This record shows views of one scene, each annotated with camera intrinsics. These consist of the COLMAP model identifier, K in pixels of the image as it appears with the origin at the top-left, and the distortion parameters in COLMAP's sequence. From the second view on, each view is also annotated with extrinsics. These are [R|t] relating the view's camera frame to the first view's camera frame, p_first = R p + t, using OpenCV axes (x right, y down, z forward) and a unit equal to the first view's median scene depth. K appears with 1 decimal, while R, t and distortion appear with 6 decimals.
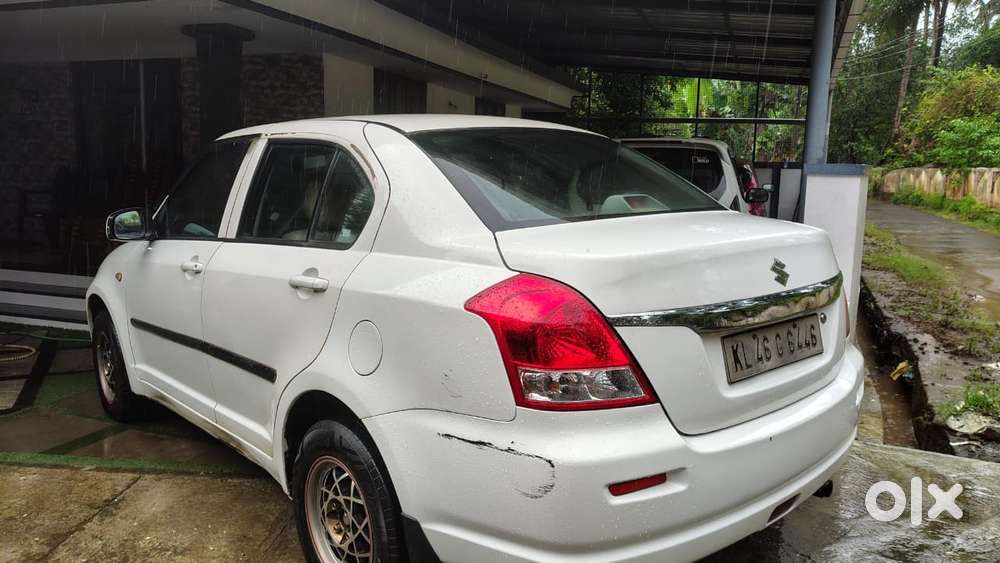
lens RADIAL K [[754.0, 0, 504.3], [0, 754.0, 278.8], [0, 0, 1]] dist [0.020454, -0.057450]
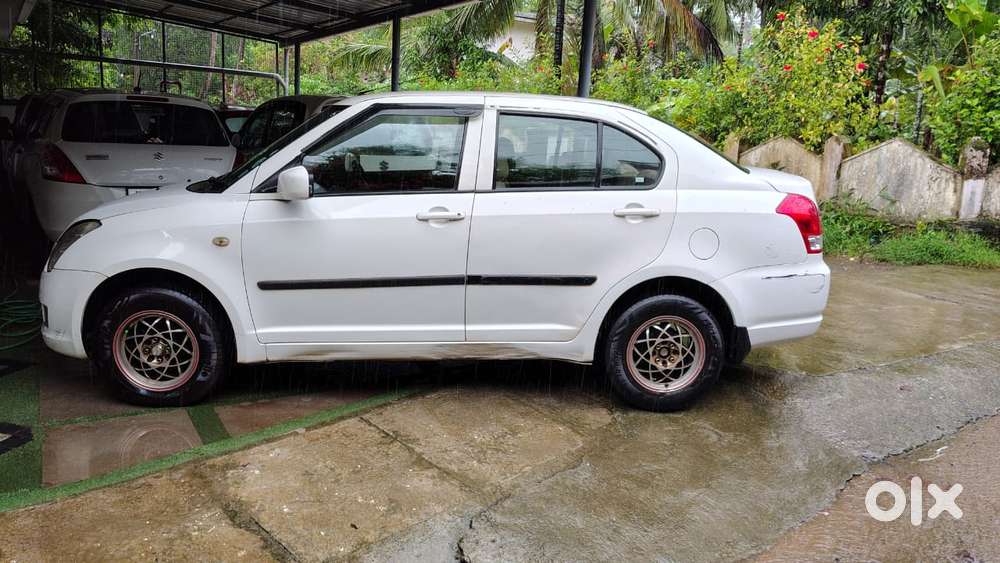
lens RADIAL K [[754.0, 0, 497.7], [0, 754.0, 275.4], [0, 0, 1]] dist [0.020454, -0.057450]
pose [[0.613972, -0.137158, 0.777320, -1.181202], [0.079372, 0.990524, 0.112086, -0.044961], [-0.785327, -0.007120, 0.619040, 0.184260]]
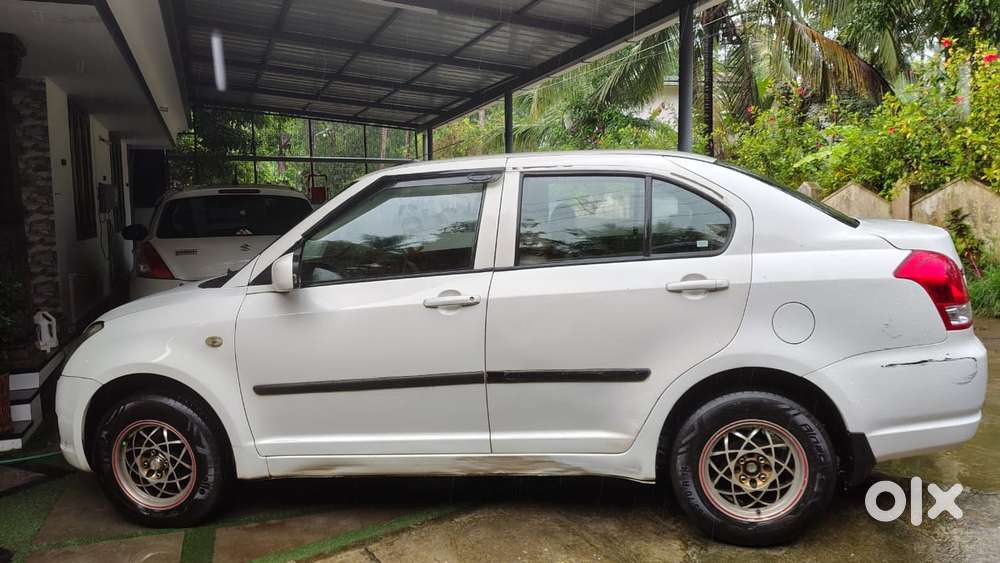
lens RADIAL K [[754.0, 0, 501.8], [0, 754.0, 273.2], [0, 0, 1]] dist [0.020454, -0.057450]
pose [[0.771917, -0.096845, 0.628303, -0.895887], [0.132325, 0.991158, -0.009797, -0.031787], [-0.621799, 0.090702, 0.777907, 0.176588]]
